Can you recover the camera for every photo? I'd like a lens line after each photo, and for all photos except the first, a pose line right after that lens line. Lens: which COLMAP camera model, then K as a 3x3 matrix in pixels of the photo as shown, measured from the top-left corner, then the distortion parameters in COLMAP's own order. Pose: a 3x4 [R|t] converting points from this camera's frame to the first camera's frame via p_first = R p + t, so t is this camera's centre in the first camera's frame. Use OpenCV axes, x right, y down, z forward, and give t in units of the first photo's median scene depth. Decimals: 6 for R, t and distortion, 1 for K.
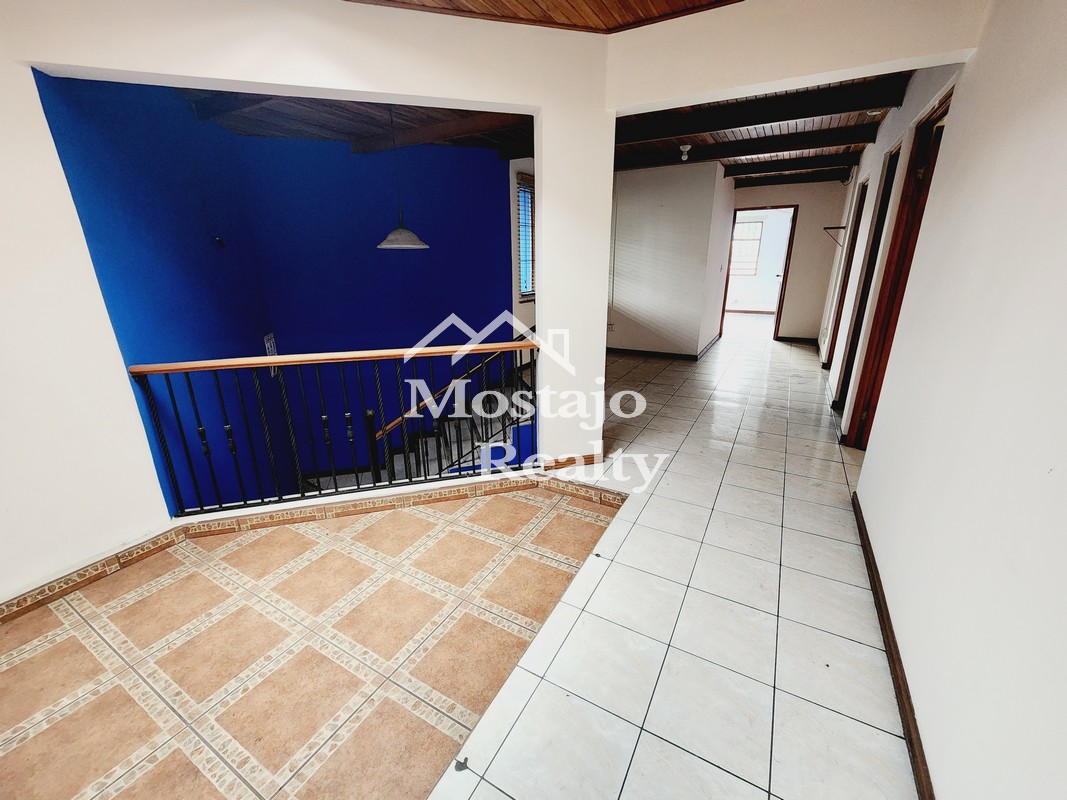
lens RADIAL K [[438.0, 0, 537.7], [0, 438.0, 401.8], [0, 0, 1]] dist [0.003957, -0.000885]
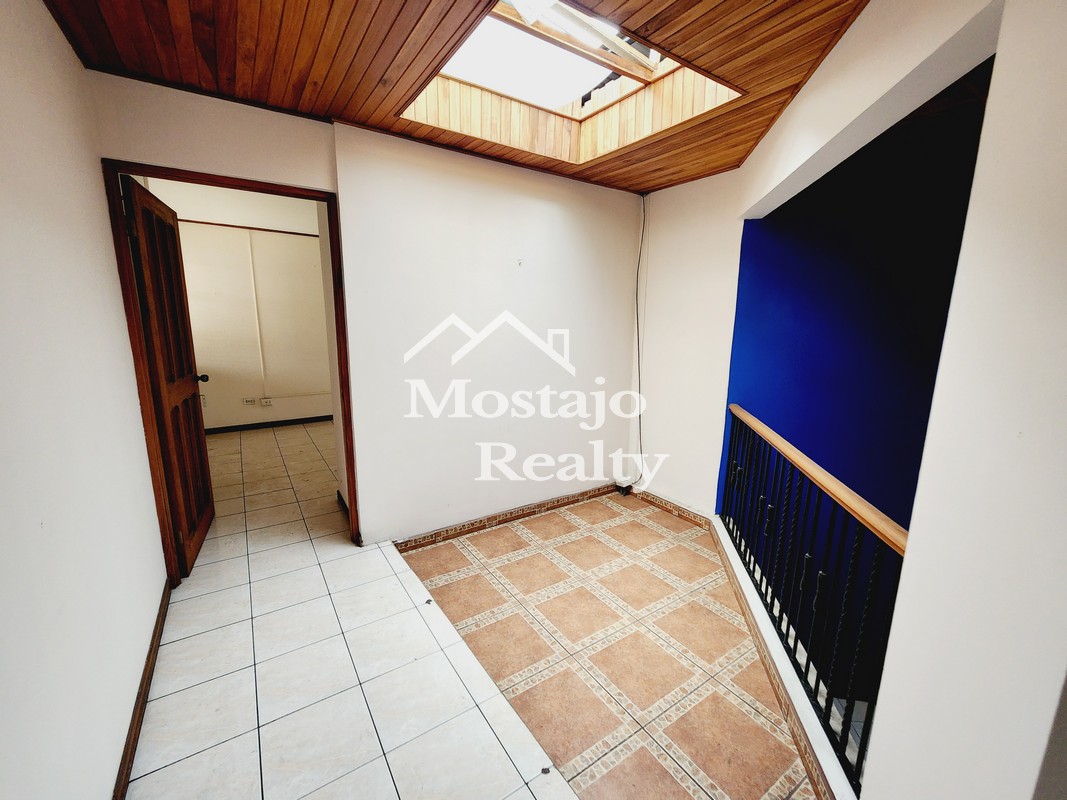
lens RADIAL K [[438.0, 0, 535.4], [0, 438.0, 402.6], [0, 0, 1]] dist [0.003957, -0.000885]
pose [[-0.446355, 0.176287, -0.877320, 0.584556], [-0.290864, 0.898586, 0.328543, -0.349683], [0.846266, 0.401828, -0.349813, 0.906010]]
